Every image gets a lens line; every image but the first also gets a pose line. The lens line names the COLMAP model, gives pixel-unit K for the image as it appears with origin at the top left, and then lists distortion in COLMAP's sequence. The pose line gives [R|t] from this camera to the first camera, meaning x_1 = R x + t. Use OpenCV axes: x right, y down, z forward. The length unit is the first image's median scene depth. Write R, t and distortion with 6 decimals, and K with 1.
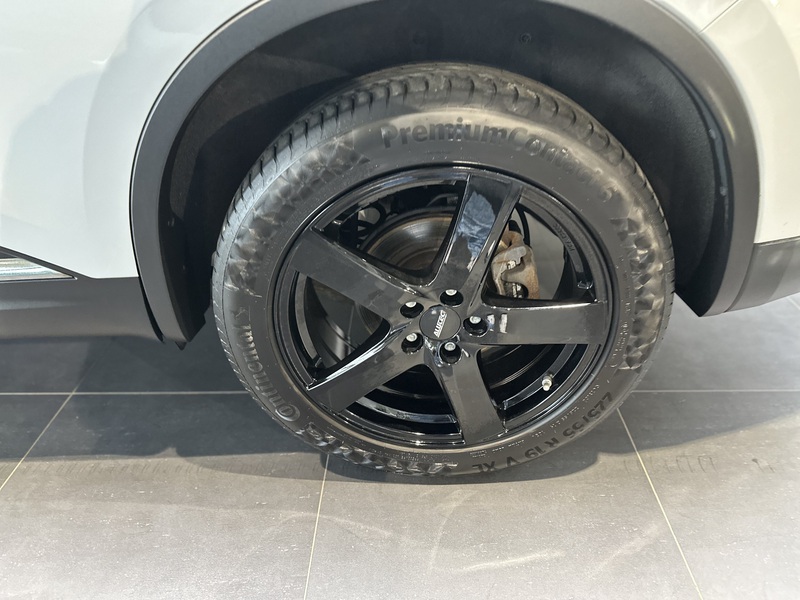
lens RADIAL K [[581.1, 0, 400.0], [0, 581.1, 300.0], [0, 0, 1]] dist [0.008622, -0.005391]
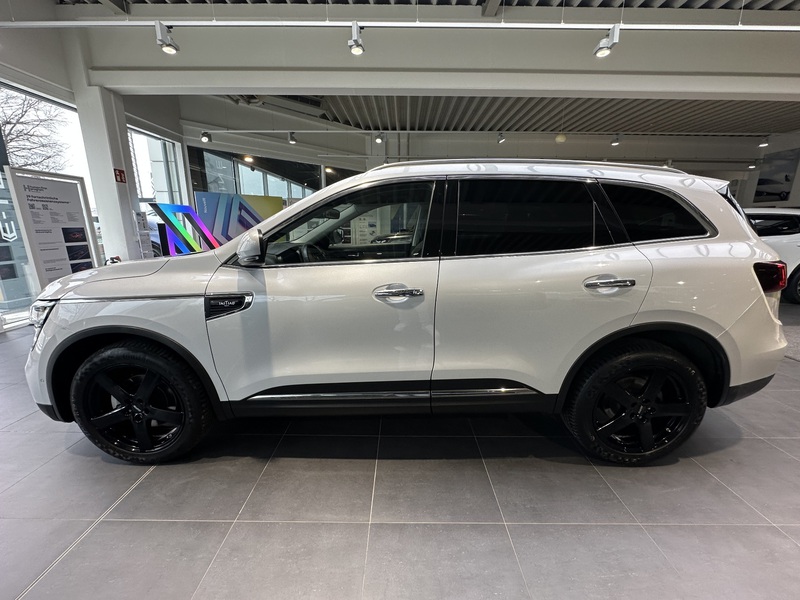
lens RADIAL K [[319.2, 0, 419.9], [0, 319.2, 299.2], [0, 0, 1]] dist [0.000126, -0.000135]
pose [[0.999581, 0.019677, 0.021207, -1.218937], [-0.012065, 0.949795, -0.312641, 0.026287], [-0.026294, 0.312254, 0.949635, -0.901576]]
